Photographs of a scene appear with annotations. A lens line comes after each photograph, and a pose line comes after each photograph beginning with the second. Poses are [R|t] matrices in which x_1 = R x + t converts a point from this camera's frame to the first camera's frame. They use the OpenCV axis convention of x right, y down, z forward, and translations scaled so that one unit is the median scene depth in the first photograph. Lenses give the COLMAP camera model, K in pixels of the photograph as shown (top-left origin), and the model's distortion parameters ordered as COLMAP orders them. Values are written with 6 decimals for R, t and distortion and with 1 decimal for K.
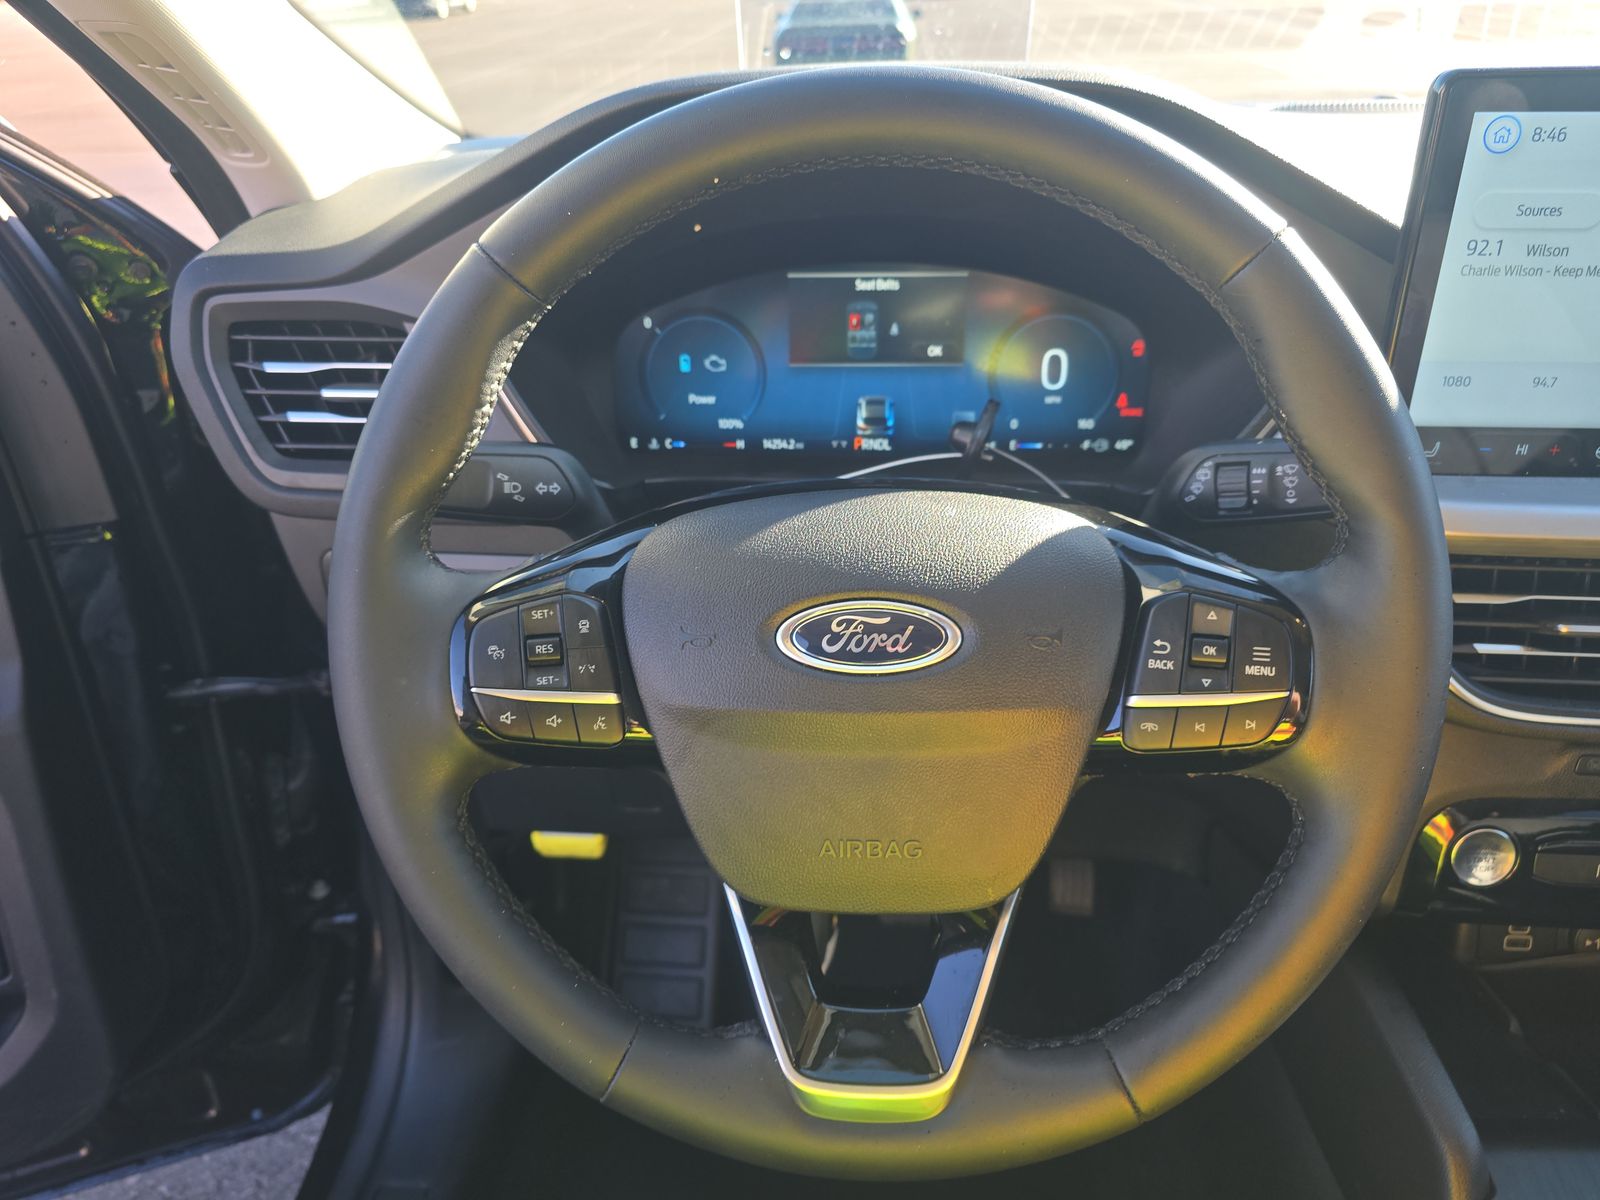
lens RADIAL K [[1067.6, 0, 800.0], [0, 1067.6, 592.1], [0, 0, 1]] dist [-0.000243, 0.000656]
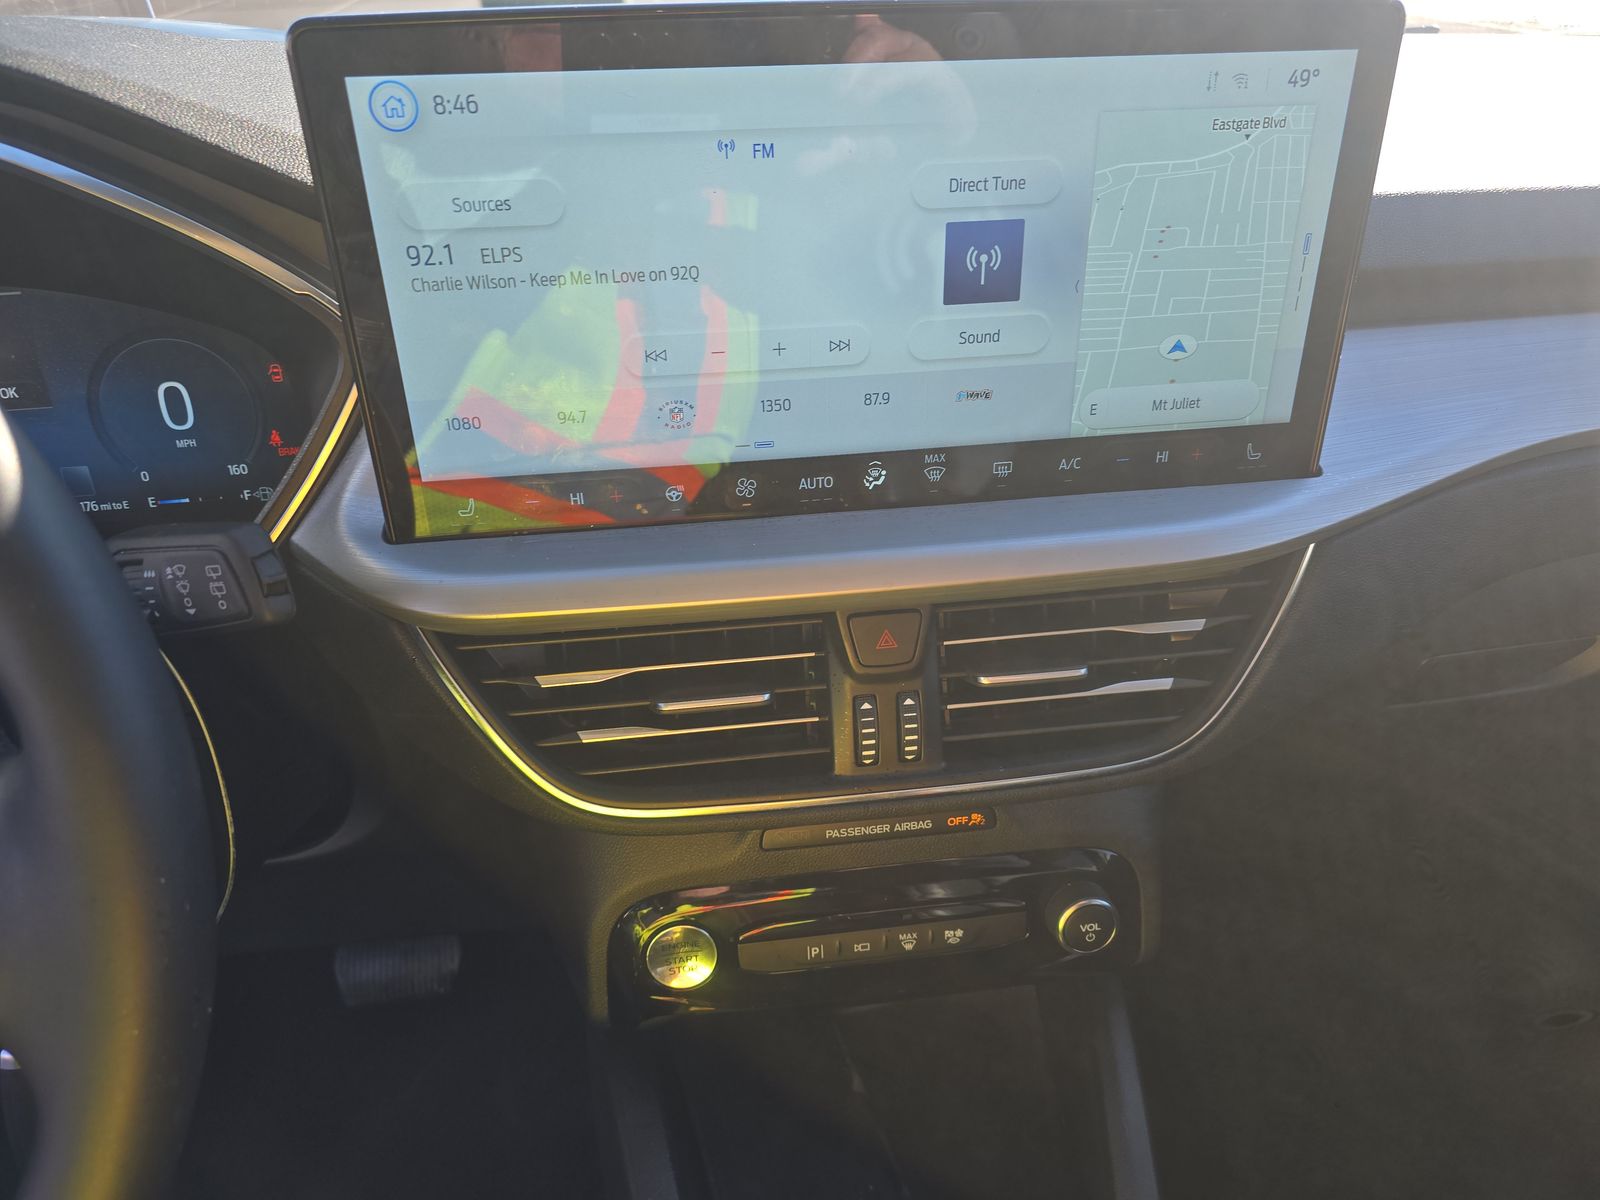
lens RADIAL K [[1067.6, 0, 799.6], [0, 1067.6, 606.2], [0, 0, 1]] dist [-0.000243, 0.000656]
pose [[0.982357, -0.103123, 0.156012, 0.753494], [0.092886, 0.993102, 0.071565, -0.101431], [-0.162315, -0.055811, 0.985159, 0.184550]]
